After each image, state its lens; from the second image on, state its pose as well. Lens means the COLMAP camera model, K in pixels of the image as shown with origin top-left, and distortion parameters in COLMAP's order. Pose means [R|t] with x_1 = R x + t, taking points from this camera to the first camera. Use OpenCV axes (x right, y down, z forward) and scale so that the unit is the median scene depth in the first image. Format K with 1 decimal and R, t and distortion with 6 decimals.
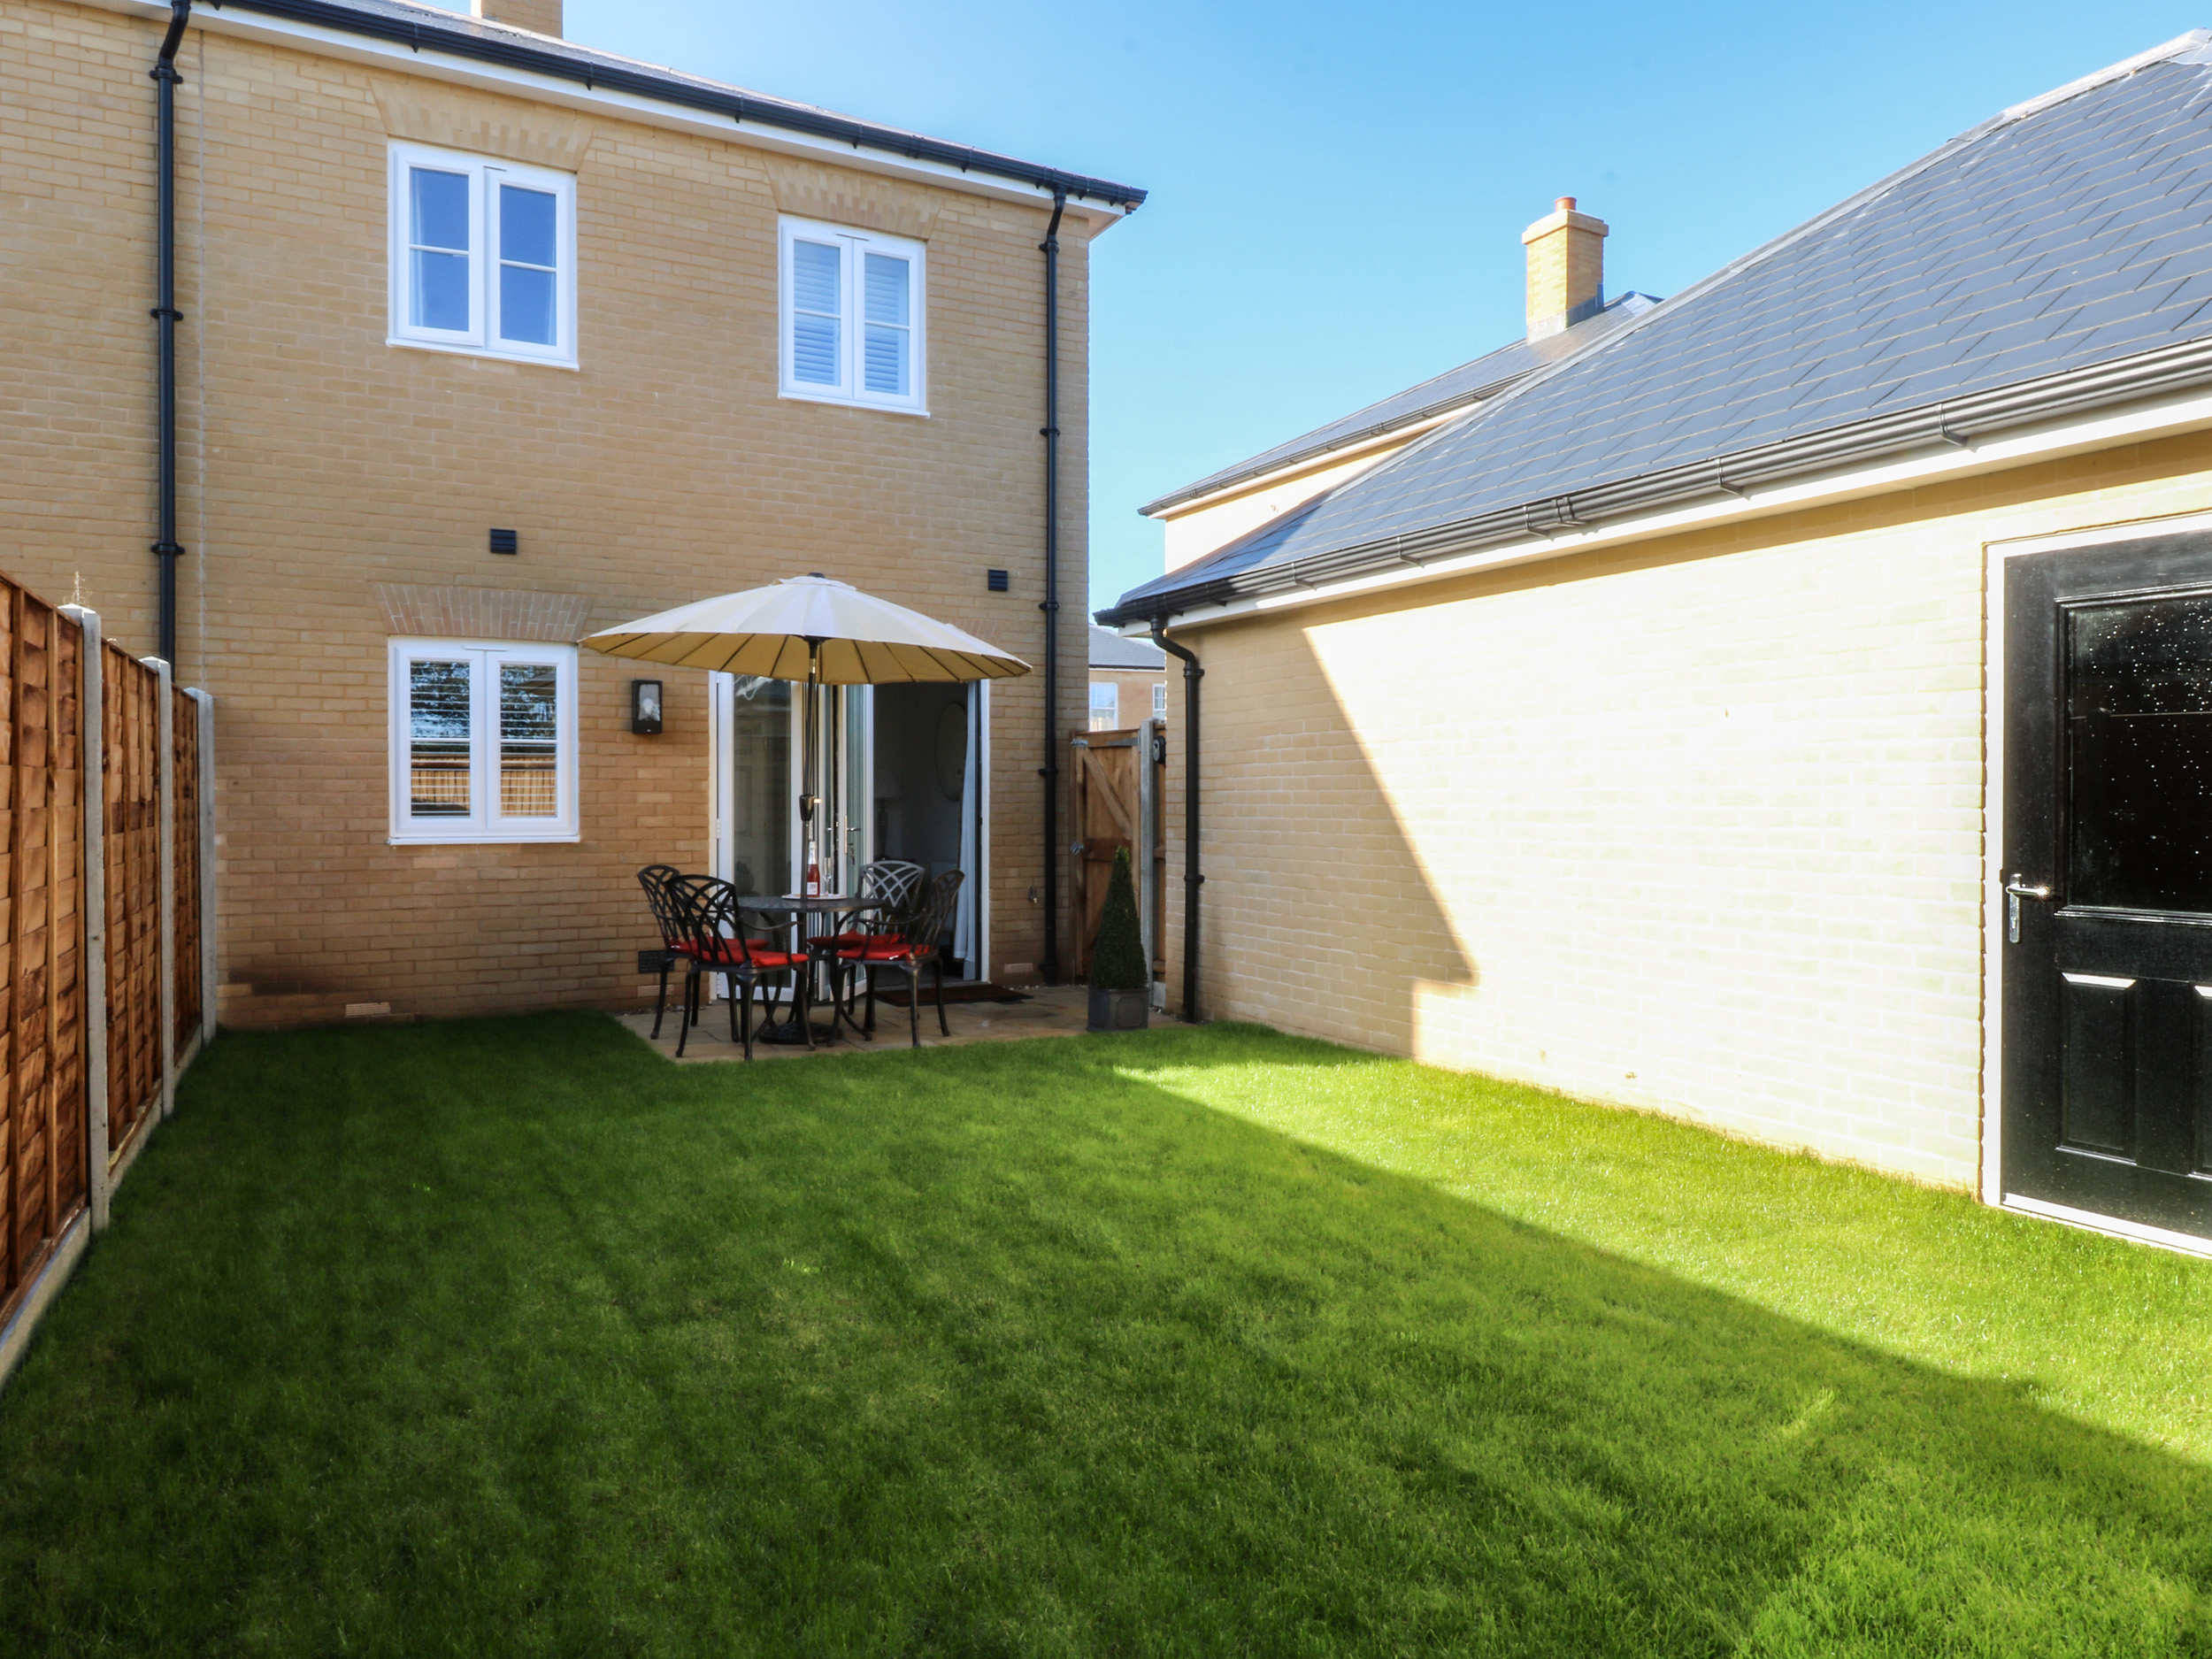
lens RADIAL K [[1399.1, 0, 1110.4], [0, 1399.1, 807.5], [0, 0, 1]] dist [-0.004754, 0.000524]
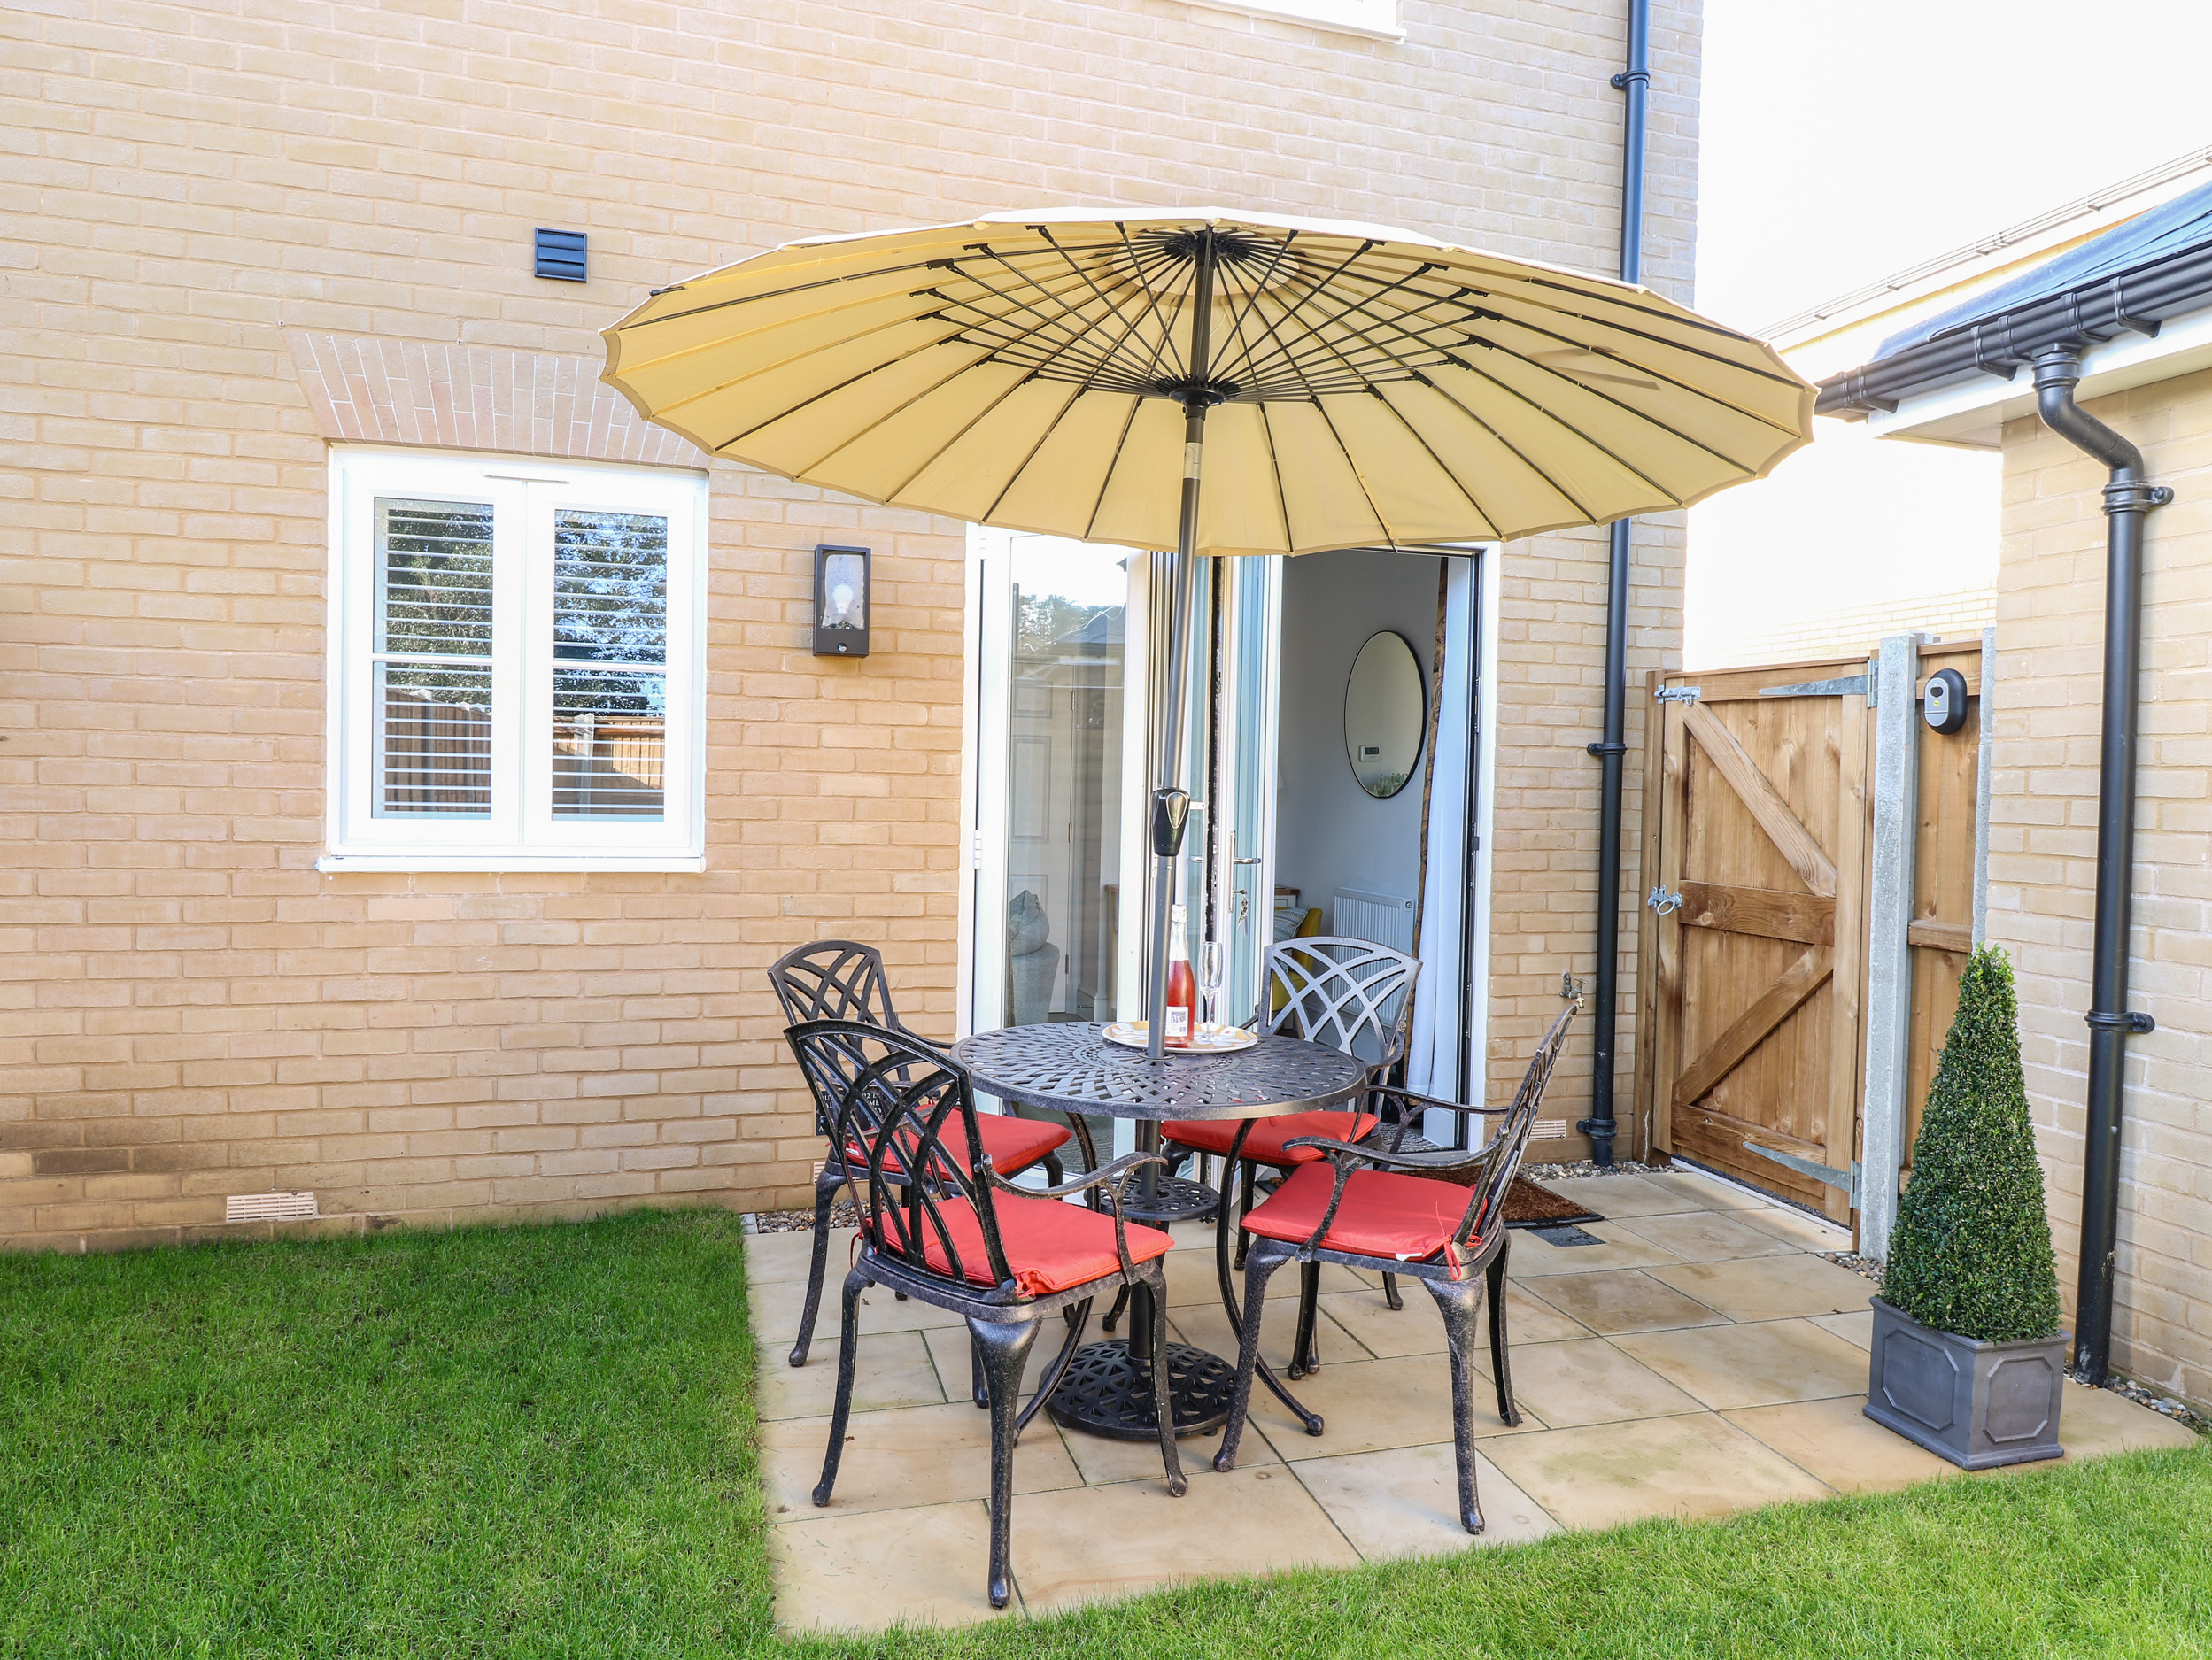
lens RADIAL K [[1399.0, 0, 1109.3], [0, 1399.0, 826.4], [0, 0, 1]] dist [-0.004754, 0.000524]
pose [[0.976095, 0.028477, -0.215472, -0.133736], [-0.023276, 0.999374, 0.026641, -0.008026], [0.216096, -0.020988, 0.976147, 0.550931]]
